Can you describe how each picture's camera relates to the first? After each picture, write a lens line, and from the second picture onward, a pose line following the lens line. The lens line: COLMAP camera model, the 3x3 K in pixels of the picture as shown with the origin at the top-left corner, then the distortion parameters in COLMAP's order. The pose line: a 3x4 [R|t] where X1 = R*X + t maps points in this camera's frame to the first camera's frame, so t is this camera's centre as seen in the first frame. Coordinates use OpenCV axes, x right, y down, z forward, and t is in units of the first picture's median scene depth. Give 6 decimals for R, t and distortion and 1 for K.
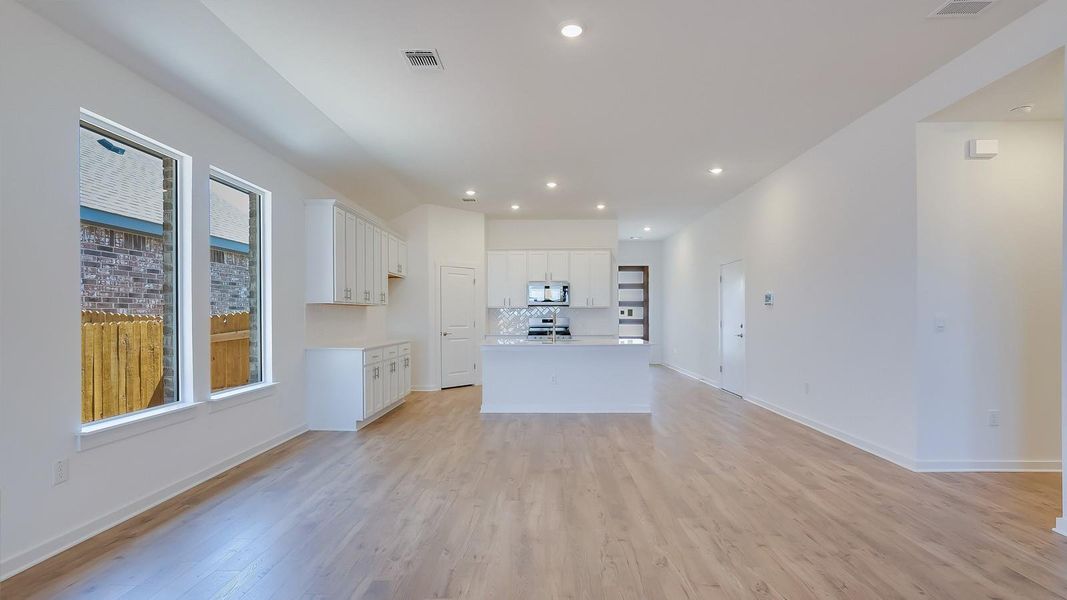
lens RADIAL K [[503.3, 0, 536.3], [0, 503.3, 316.7], [0, 0, 1]] dist [-0.059889, 0.043809]
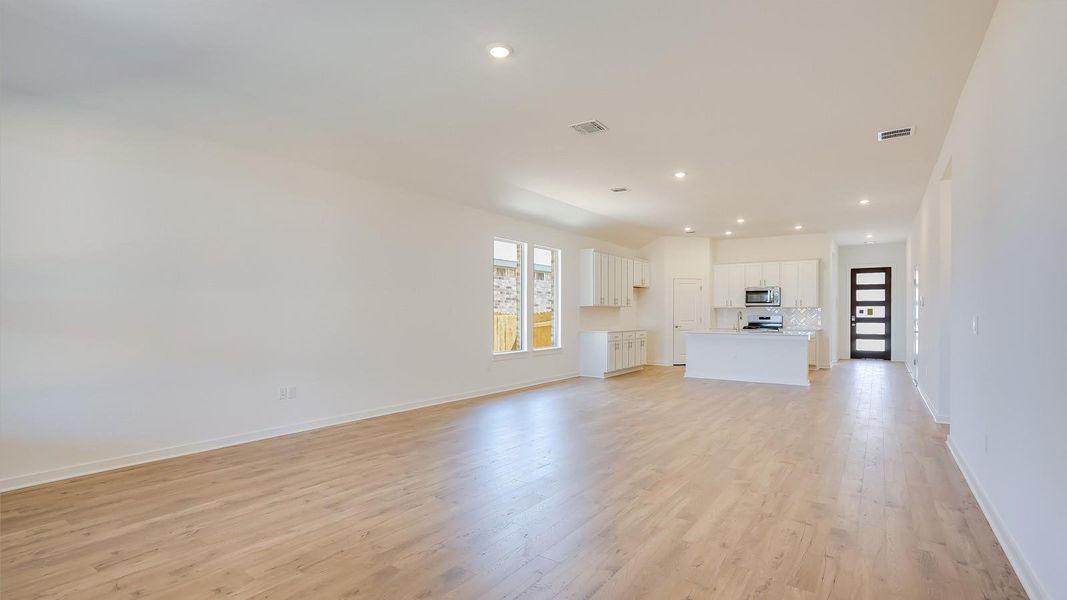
lens RADIAL K [[503.3, 0, 536.3], [0, 503.3, 316.7], [0, 0, 1]] dist [-0.059889, 0.043809]
pose [[0.830920, 0.008202, -0.556332, 0.359488], [-0.006311, 0.999966, 0.005316, 0.002364], [0.556357, -0.000907, 0.830943, -0.515538]]
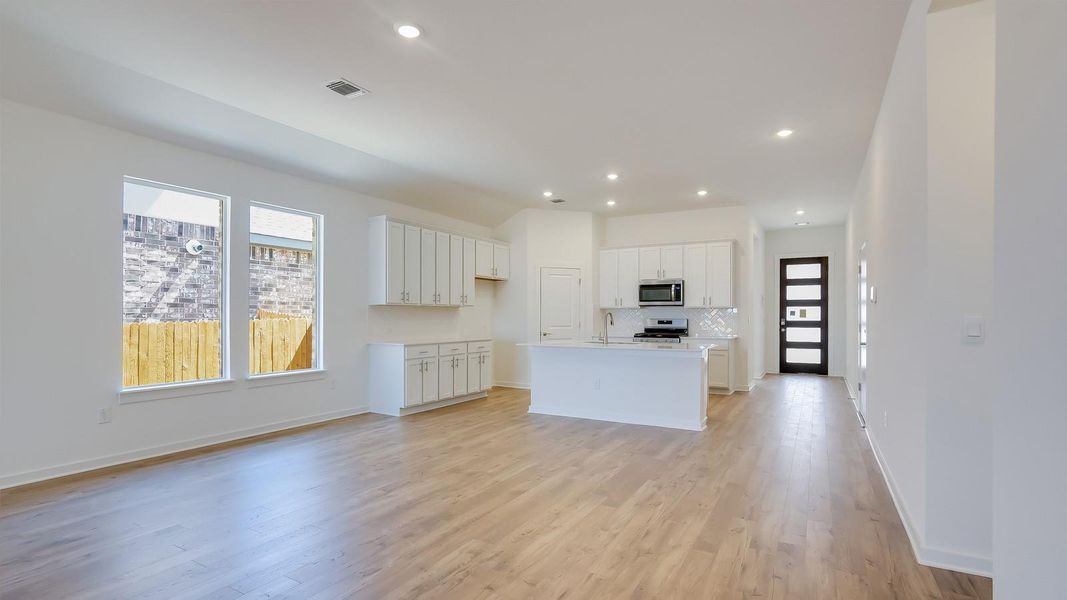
lens RADIAL K [[503.3, 0, 536.3], [0, 503.3, 316.7], [0, 0, 1]] dist [-0.059889, 0.043809]
pose [[0.877132, 0.004802, -0.480226, 0.384386], [-0.005448, 0.999985, 0.000049, -0.000706], [0.480219, 0.002573, 0.877145, 0.121643]]
